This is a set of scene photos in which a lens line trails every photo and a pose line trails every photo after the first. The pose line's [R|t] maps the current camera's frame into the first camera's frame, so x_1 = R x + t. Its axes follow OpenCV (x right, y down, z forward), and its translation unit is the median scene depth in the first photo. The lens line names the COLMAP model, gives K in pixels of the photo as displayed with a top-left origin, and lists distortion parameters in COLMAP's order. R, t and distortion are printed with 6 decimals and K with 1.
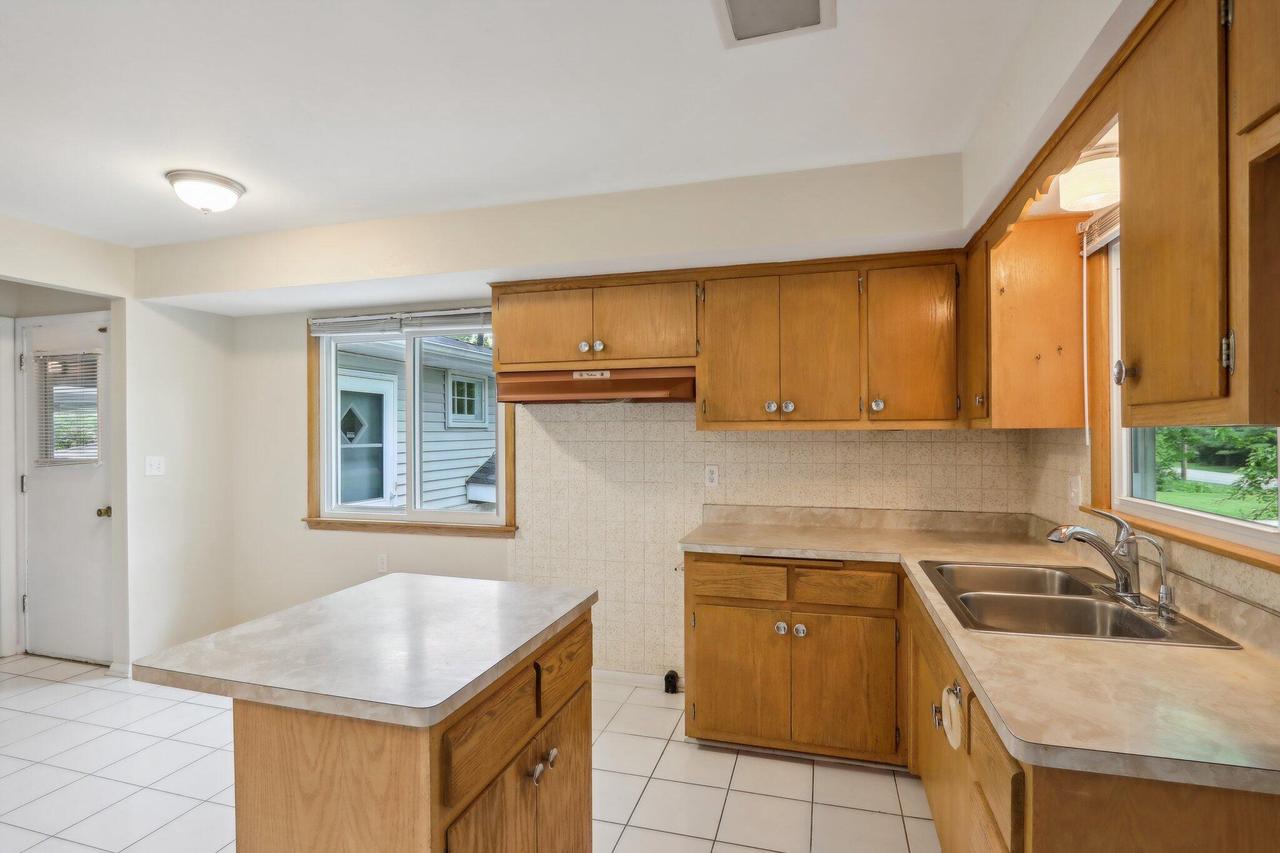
lens RADIAL K [[633.9, 0, 645.1], [0, 633.9, 428.9], [0, 0, 1]] dist [-0.015413, 0.001553]
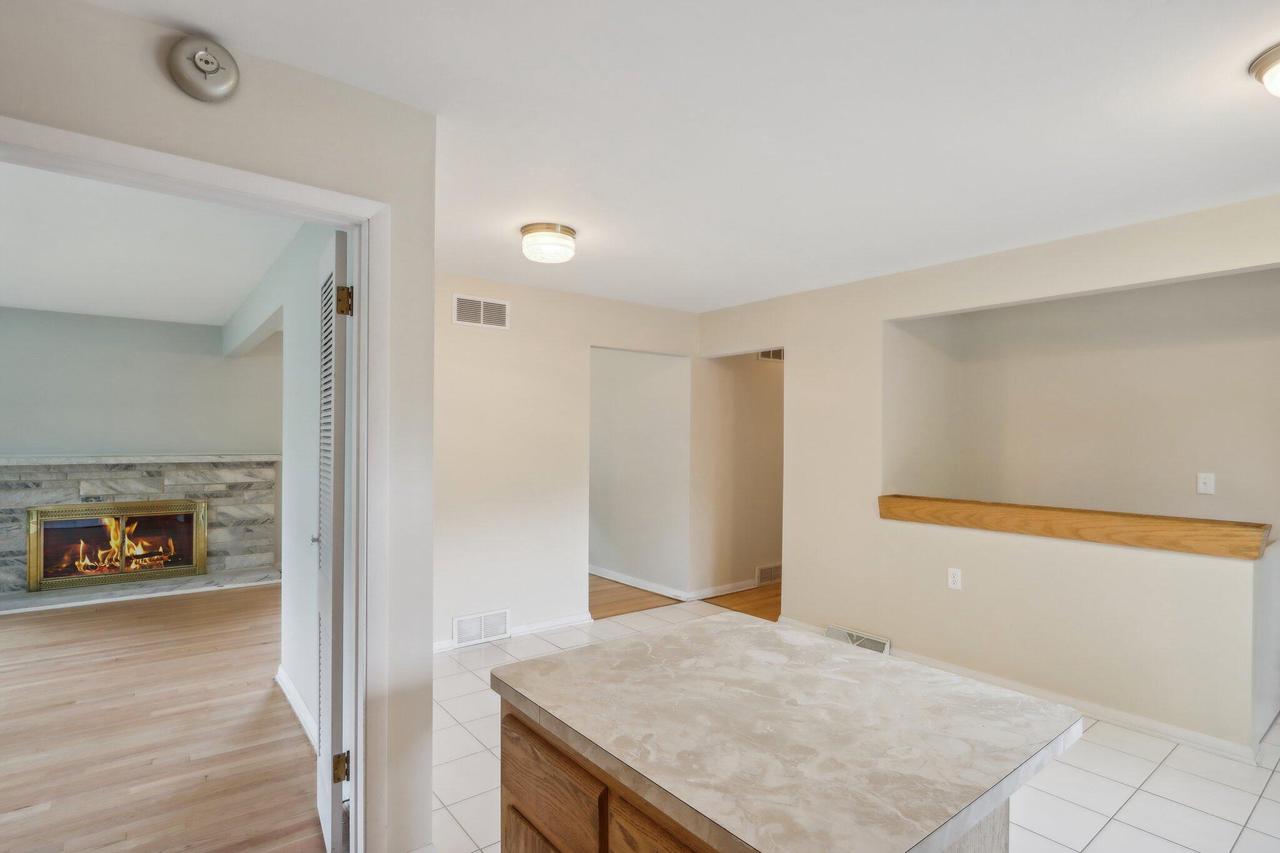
lens RADIAL K [[633.9, 0, 643.6], [0, 633.9, 435.8], [0, 0, 1]] dist [-0.015413, 0.001553]
pose [[-0.586203, 0.000446, -0.810164, 0.157435], [0.002652, 0.999996, -0.001368, -0.000872], [0.810160, -0.002951, -0.586202, 0.658420]]
